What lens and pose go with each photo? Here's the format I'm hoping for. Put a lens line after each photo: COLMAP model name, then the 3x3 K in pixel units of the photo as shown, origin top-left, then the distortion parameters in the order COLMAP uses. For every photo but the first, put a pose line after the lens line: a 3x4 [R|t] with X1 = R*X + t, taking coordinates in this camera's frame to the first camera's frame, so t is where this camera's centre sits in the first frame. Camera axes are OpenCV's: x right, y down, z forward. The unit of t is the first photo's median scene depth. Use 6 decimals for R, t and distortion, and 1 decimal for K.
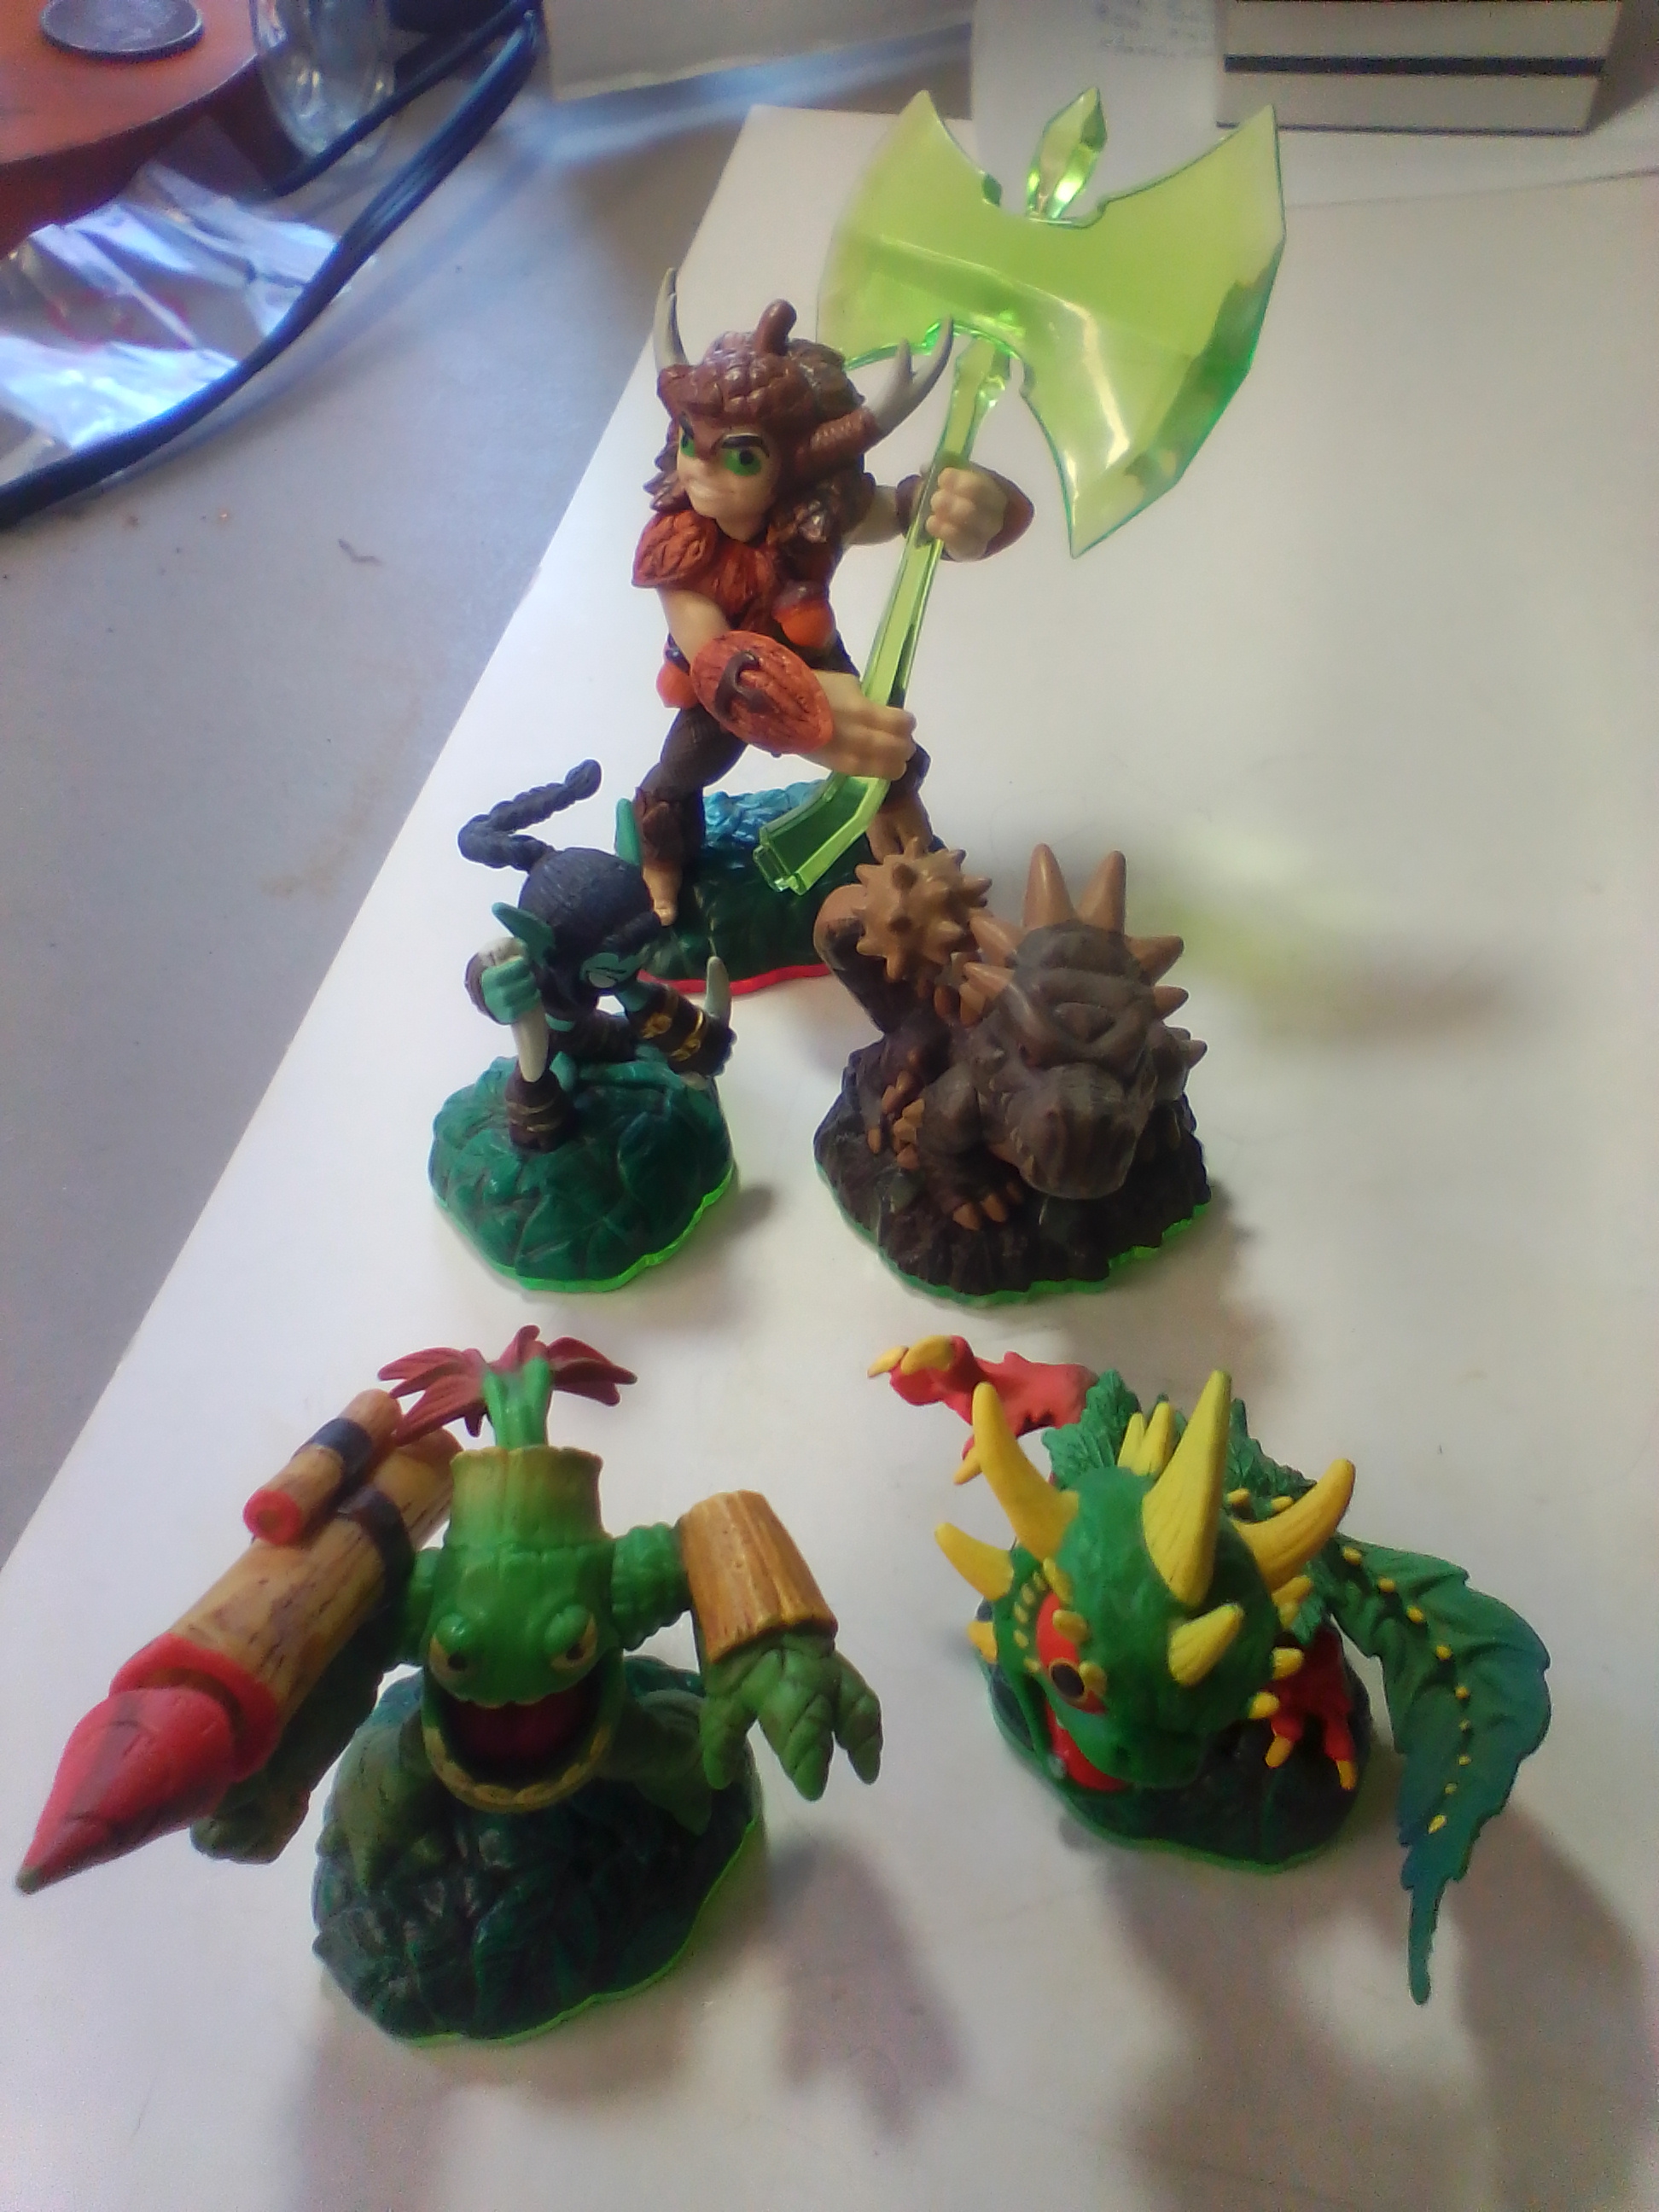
lens RADIAL K [[1743.9, 0, 829.5], [0, 1743.9, 1106.0], [0, 0, 1]] dist [0.000225, 0.000833]
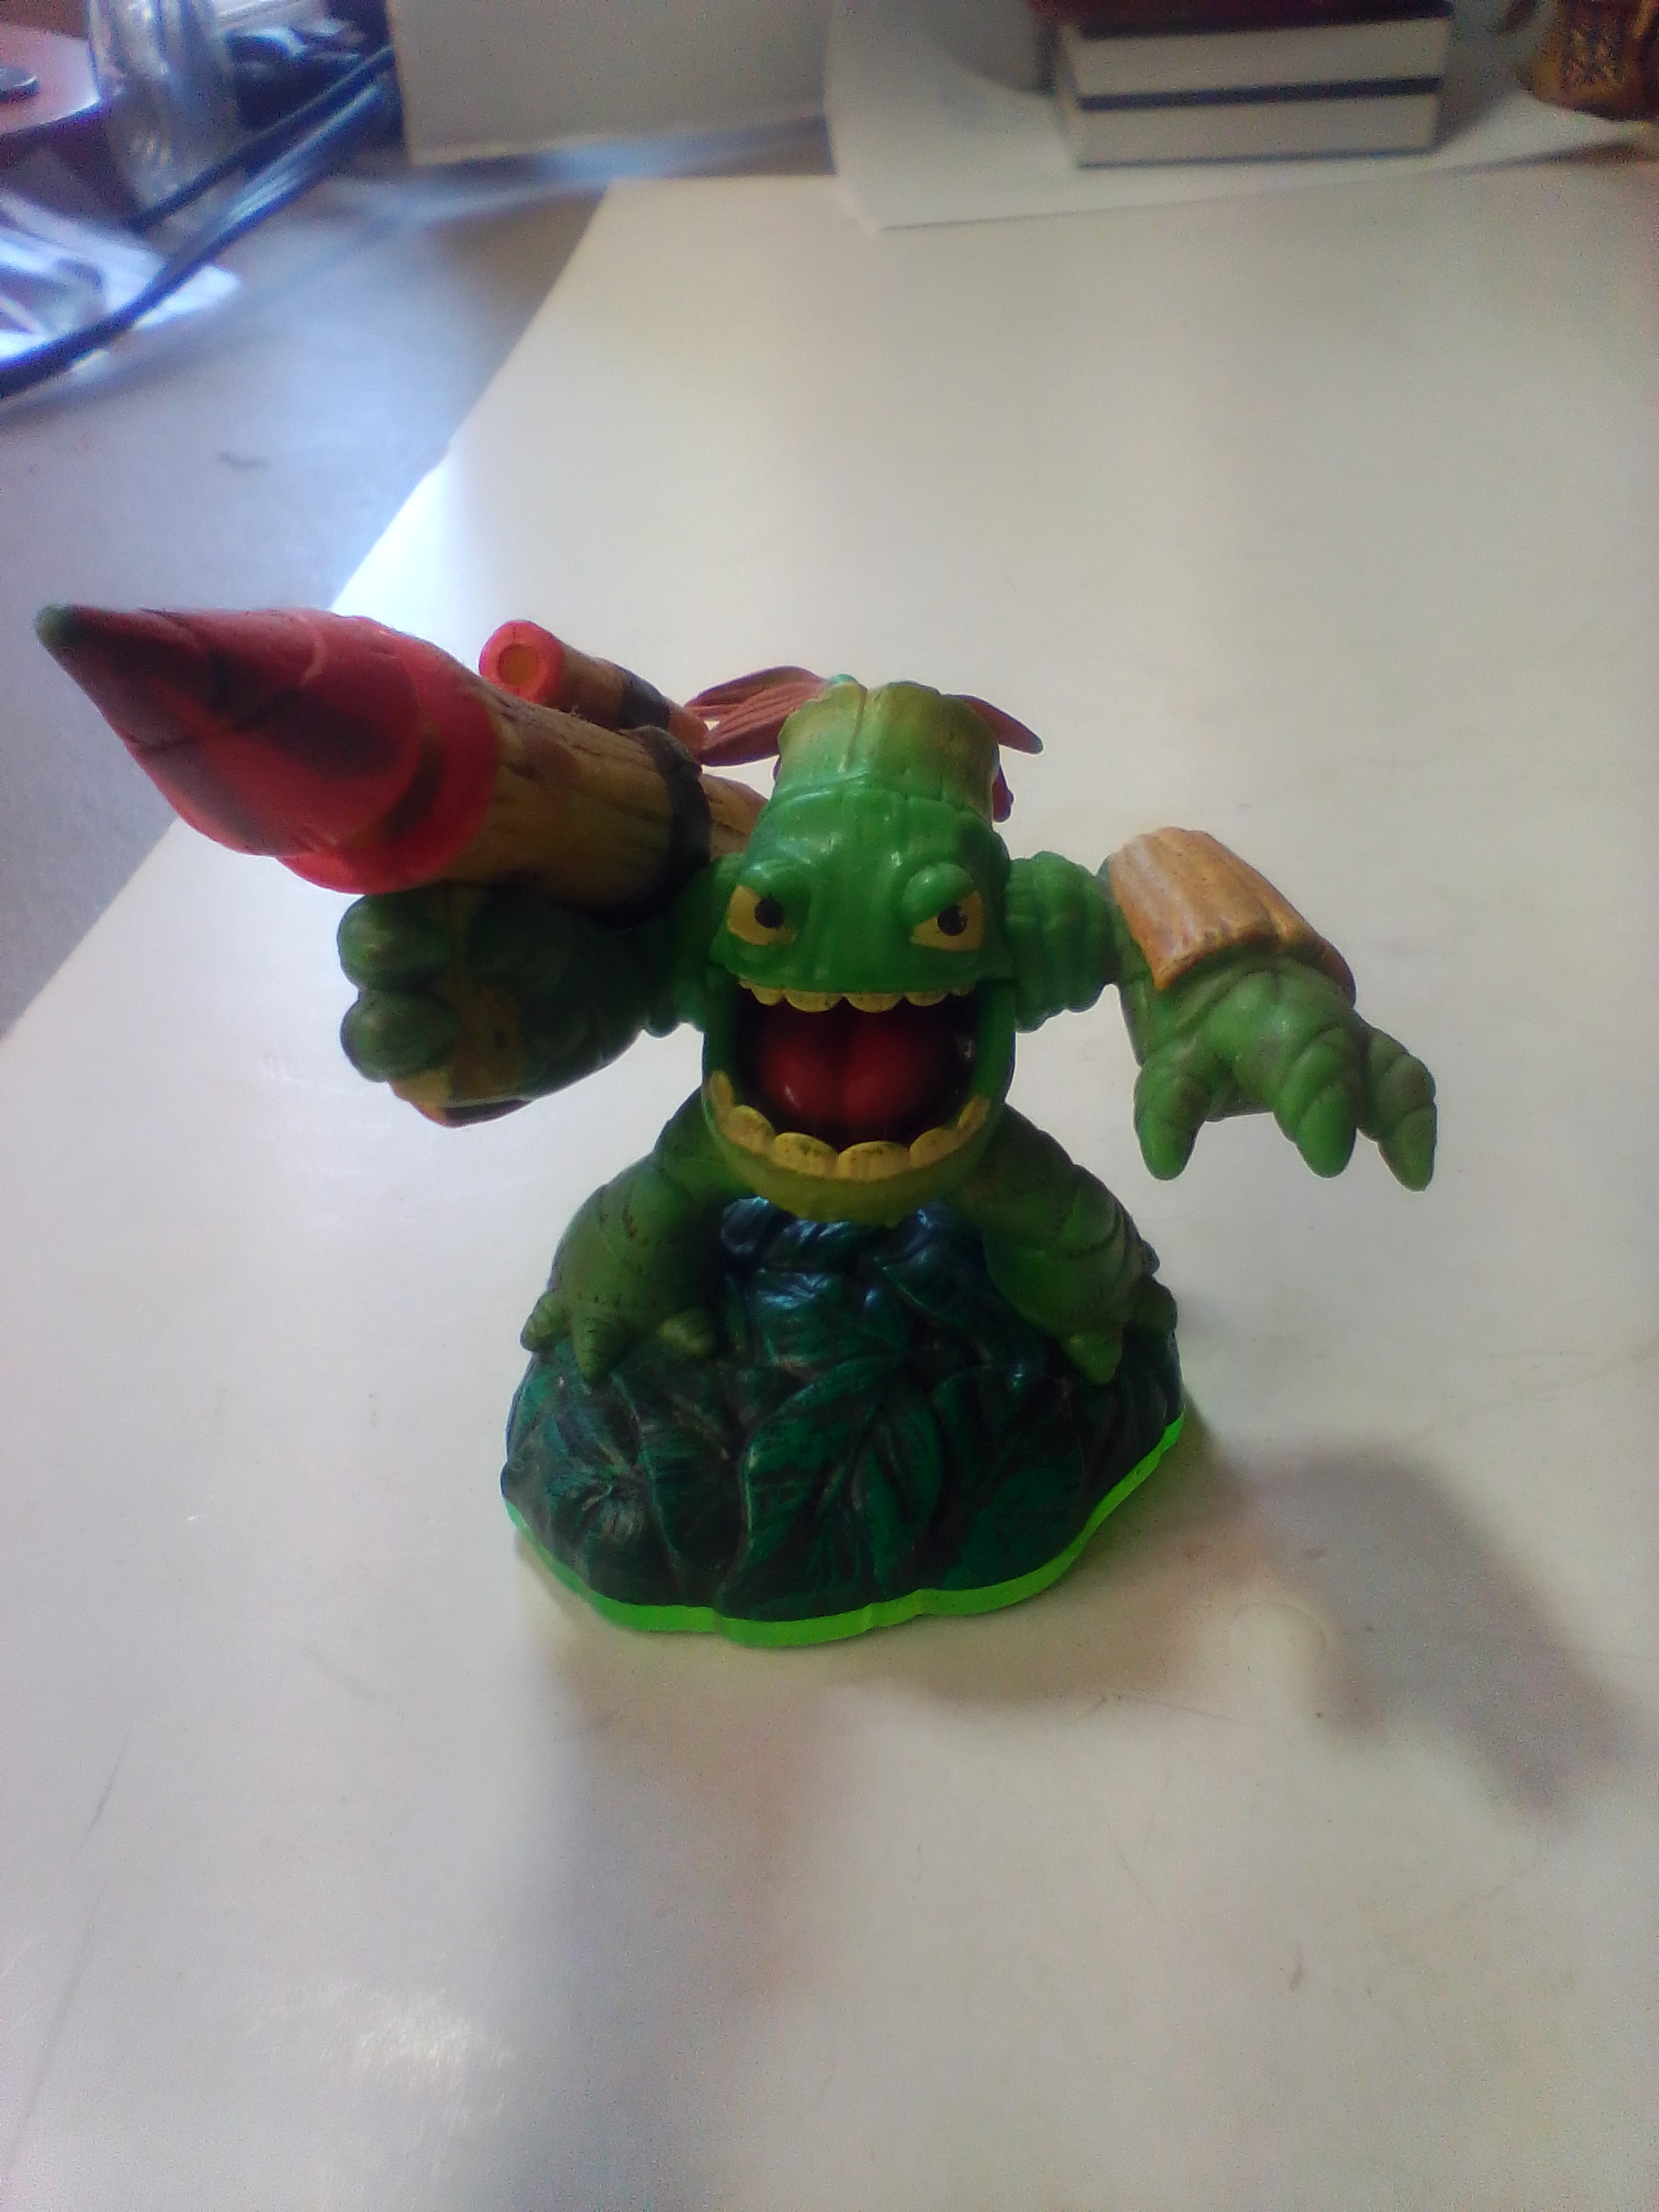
lens RADIAL K [[1743.9, 0, 829.5], [0, 1743.9, 1106.0], [0, 0, 1]] dist [0.000225, 0.000833]
pose [[0.984223, 0.047575, -0.170416, -0.073576], [-0.085611, 0.970967, -0.223370, 0.496121], [0.154841, 0.234436, 0.959721, 0.376888]]
